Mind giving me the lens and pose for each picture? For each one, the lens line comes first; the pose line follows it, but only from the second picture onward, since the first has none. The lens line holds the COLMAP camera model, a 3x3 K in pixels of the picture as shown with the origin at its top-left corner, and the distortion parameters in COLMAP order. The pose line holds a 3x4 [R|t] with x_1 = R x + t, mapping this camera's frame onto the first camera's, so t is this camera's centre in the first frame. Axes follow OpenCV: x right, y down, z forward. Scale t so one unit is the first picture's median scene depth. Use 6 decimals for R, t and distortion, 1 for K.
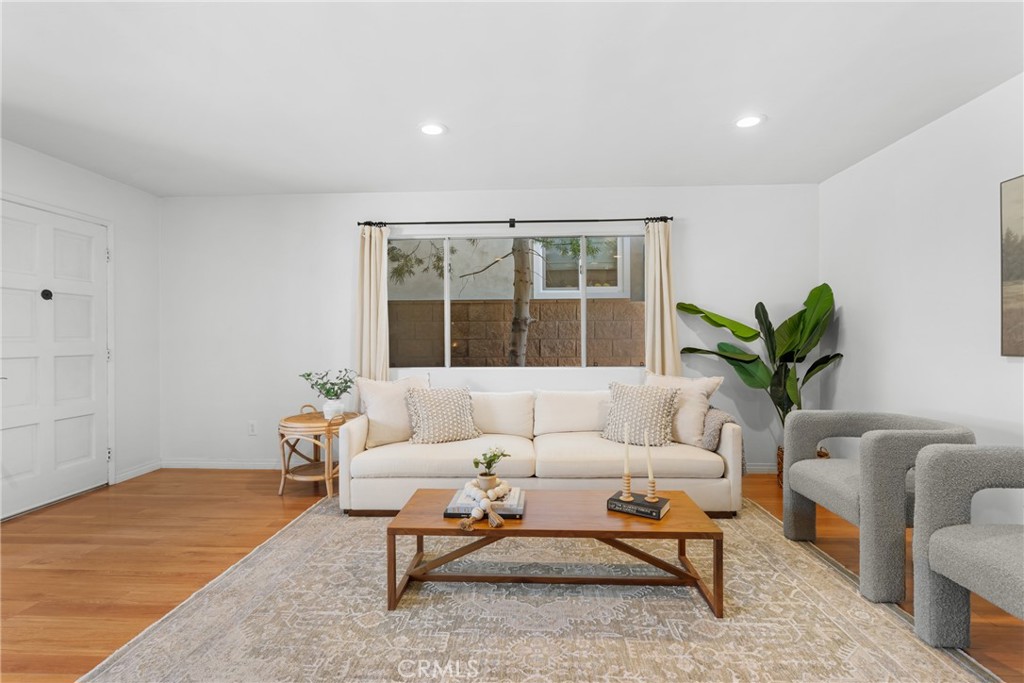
lens RADIAL K [[467.9, 0, 519.2], [0, 467.9, 343.1], [0, 0, 1]] dist [-0.003565, 0.000223]
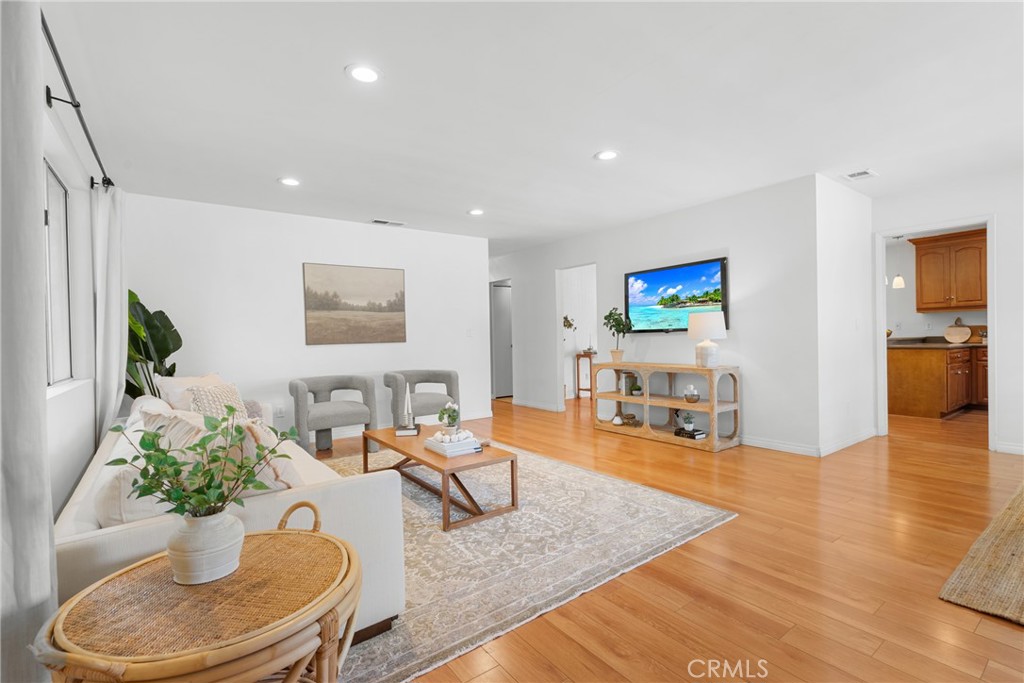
lens RADIAL K [[467.9, 0, 519.2], [0, 467.9, 343.1], [0, 0, 1]] dist [-0.003565, 0.000223]
pose [[-0.639203, 0.009269, 0.768982, -0.790347], [0.029332, 0.999494, 0.012335, 0.013378], [-0.768478, 0.030440, -0.639152, 1.066700]]
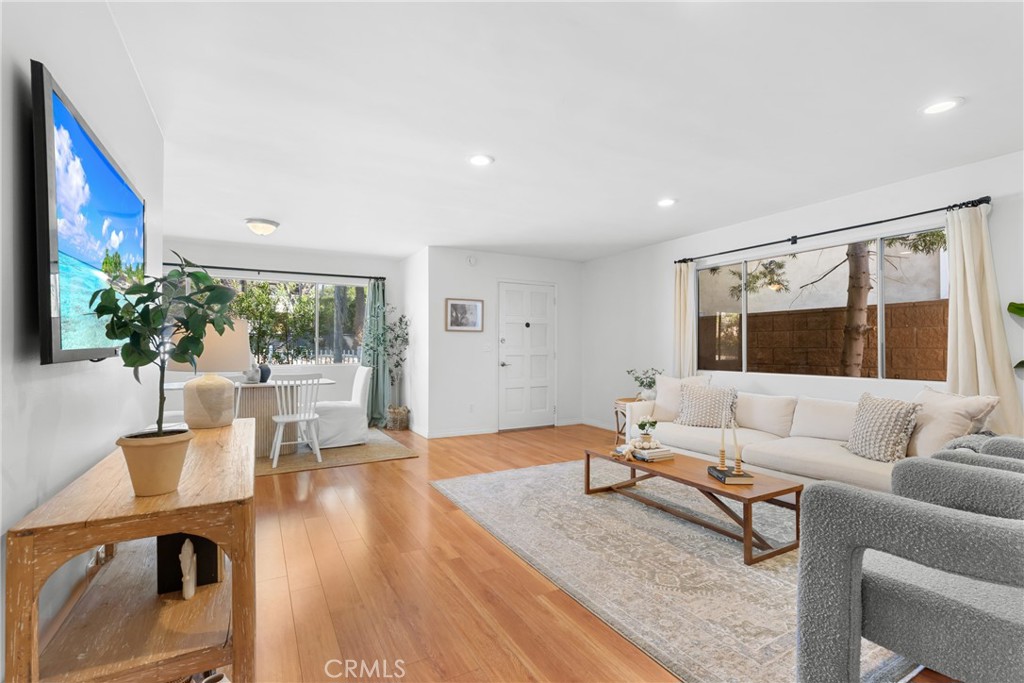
lens RADIAL K [[467.9, 0, 519.2], [0, 467.9, 343.1], [0, 0, 1]] dist [-0.003565, 0.000223]
pose [[0.540584, -0.003134, -0.841284, 0.633480], [-0.009409, 0.999908, -0.009771, -0.003846], [0.841238, 0.013198, 0.540505, -0.128524]]
